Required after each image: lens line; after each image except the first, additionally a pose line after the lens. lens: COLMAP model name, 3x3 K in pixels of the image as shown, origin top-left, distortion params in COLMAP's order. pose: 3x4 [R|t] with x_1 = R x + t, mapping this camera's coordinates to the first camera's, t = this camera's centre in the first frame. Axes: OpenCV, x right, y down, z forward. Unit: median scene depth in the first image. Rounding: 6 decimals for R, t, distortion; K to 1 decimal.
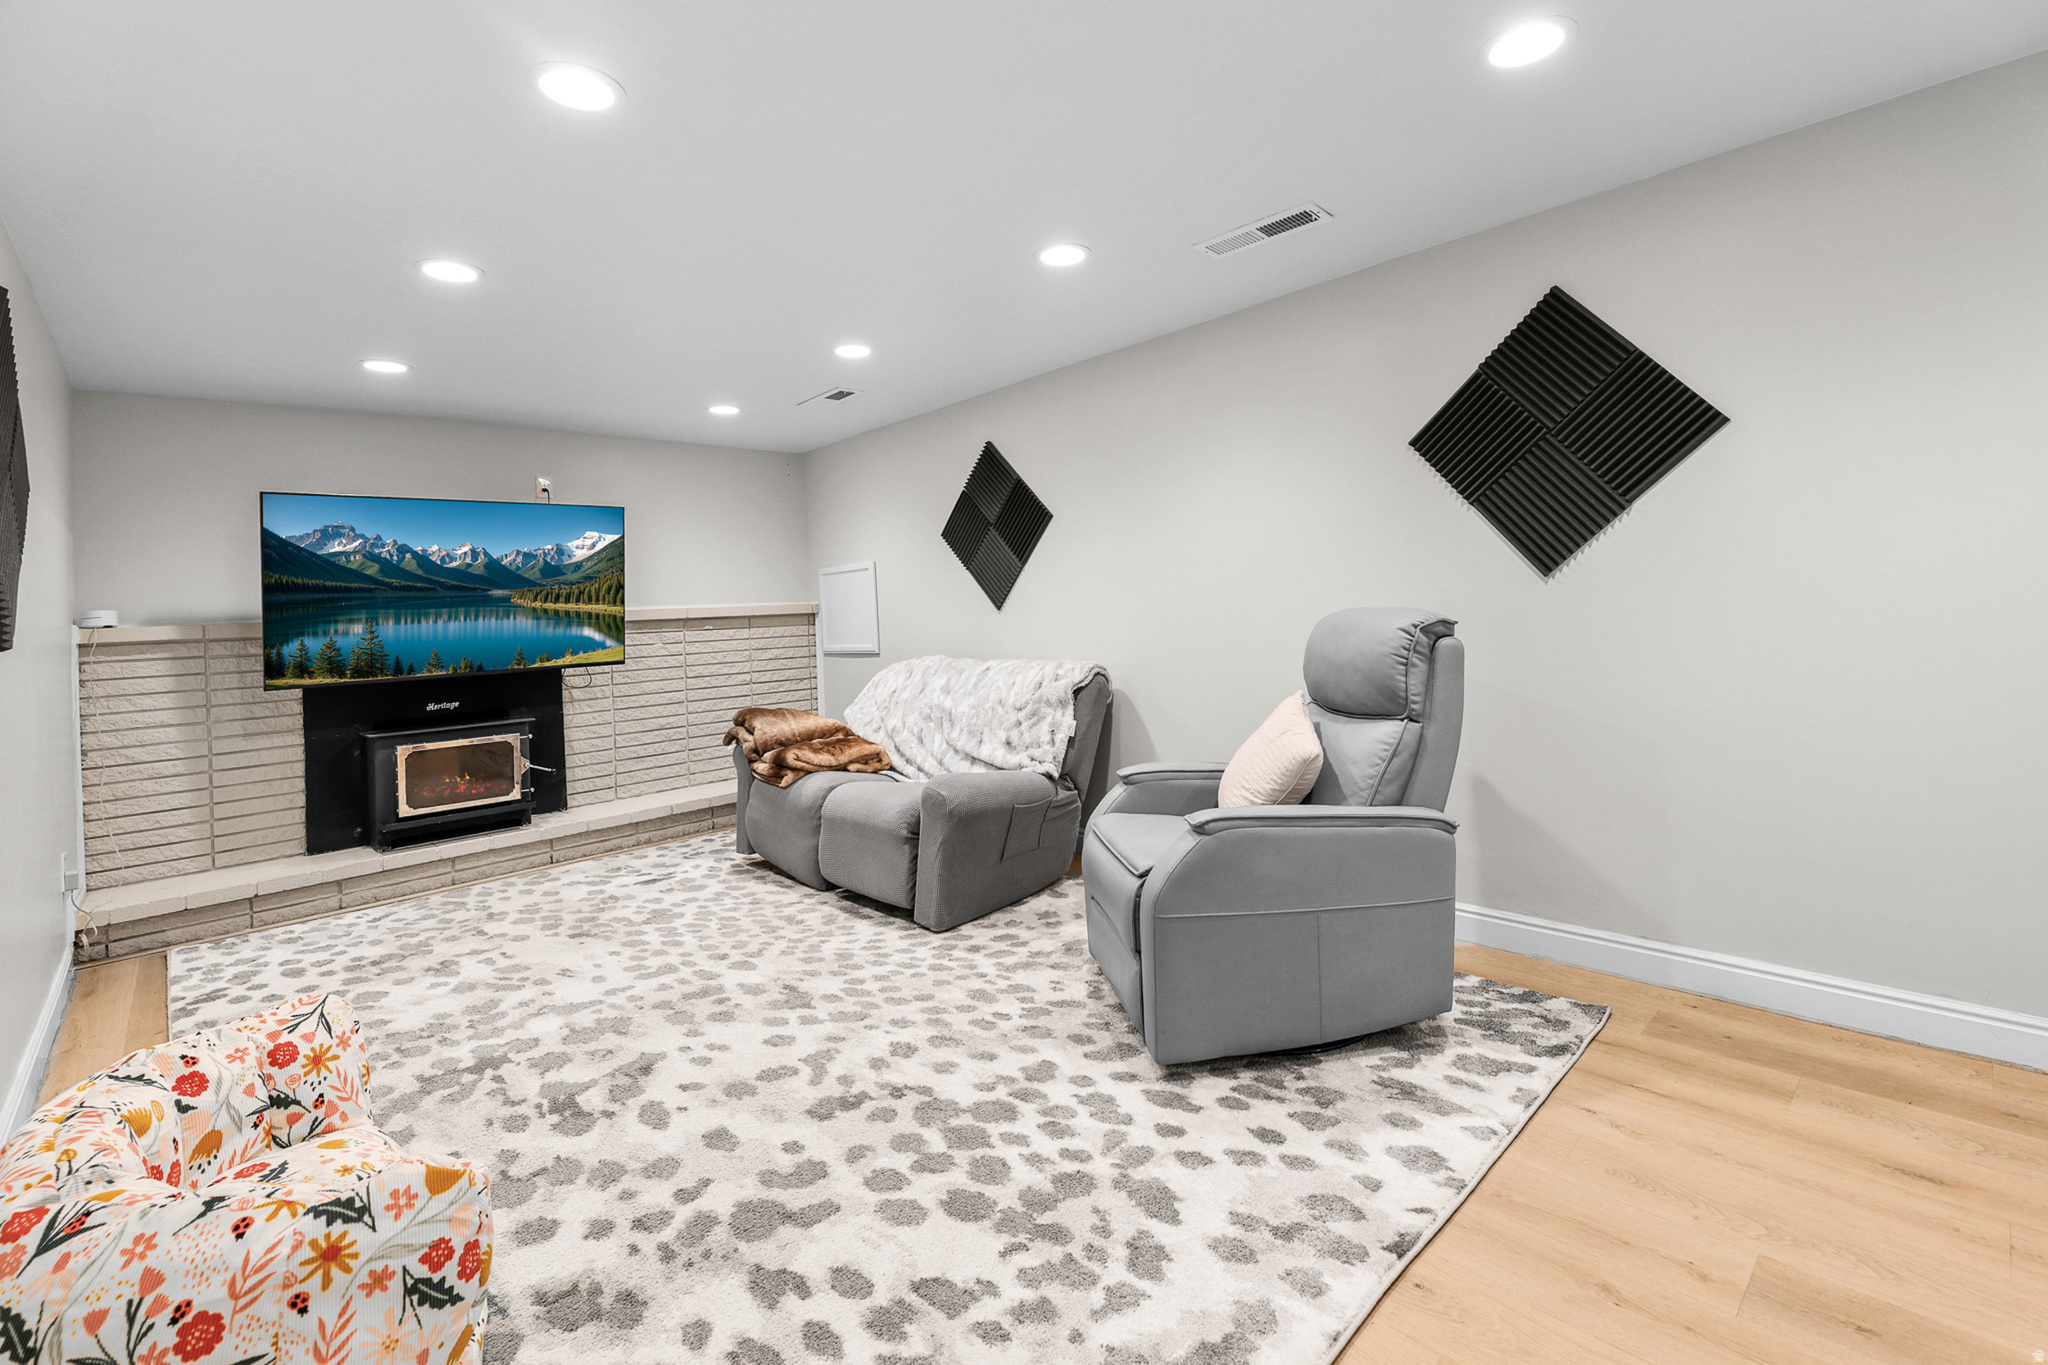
lens RADIAL K [[907.0, 0, 1027.2], [0, 907.0, 548.0], [0, 0, 1]] dist [-0.002836, -0.000704]
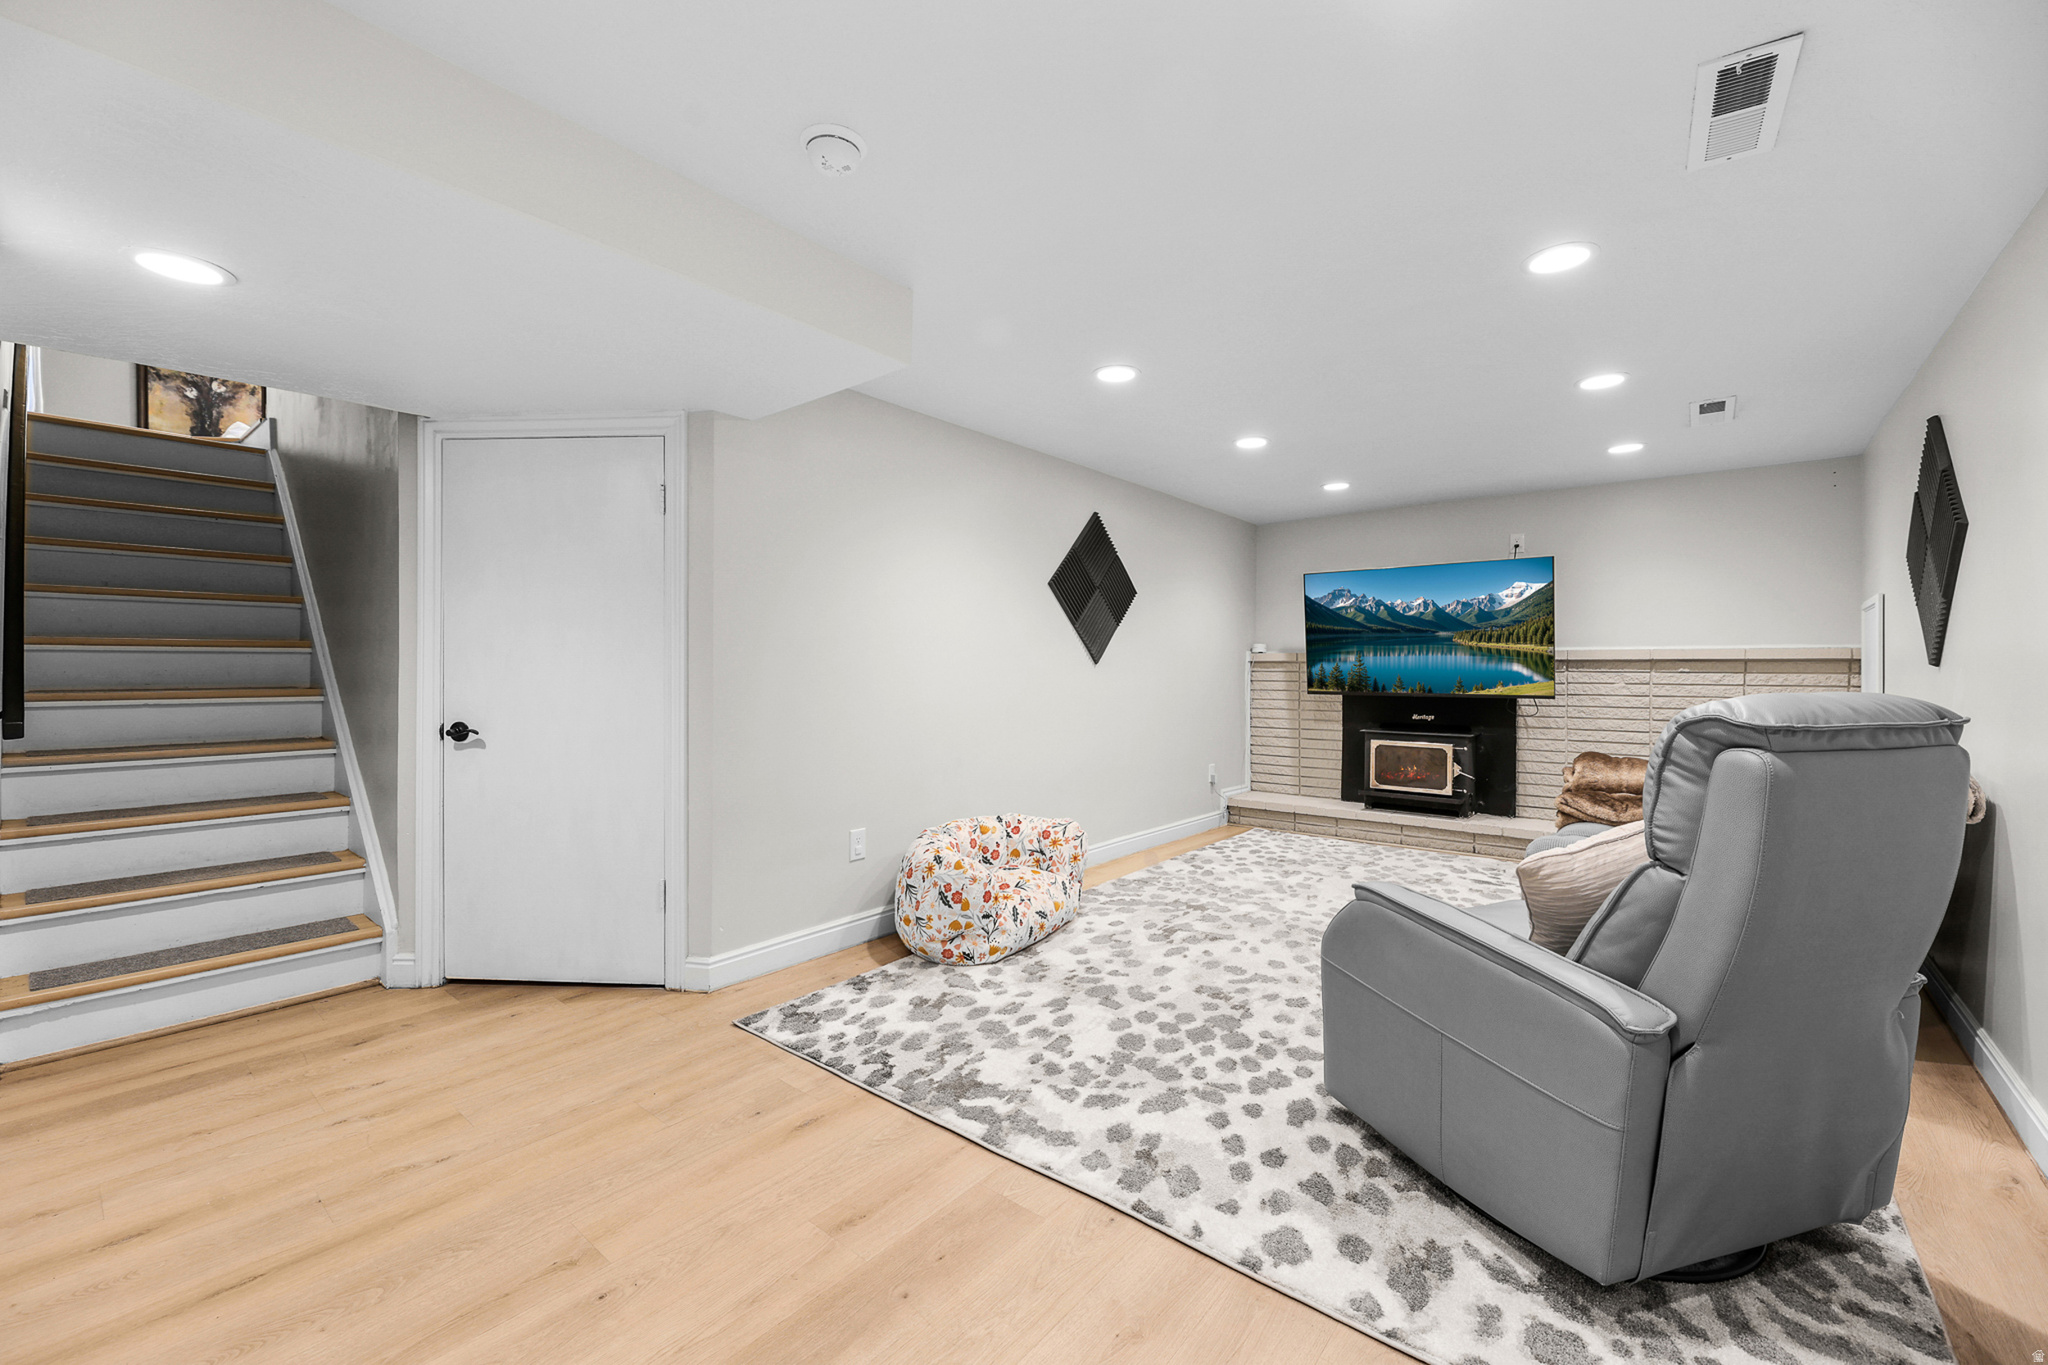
lens RADIAL K [[850.7, 0, 1027.3], [0, 850.7, 641.9], [0, 0, 1]] dist [0.000550, -0.004146]
pose [[0.113842, 0.019608, -0.993305, 0.568241], [0.060237, 0.997830, 0.026601, -0.007288], [0.991671, -0.062862, 0.112413, 0.289766]]
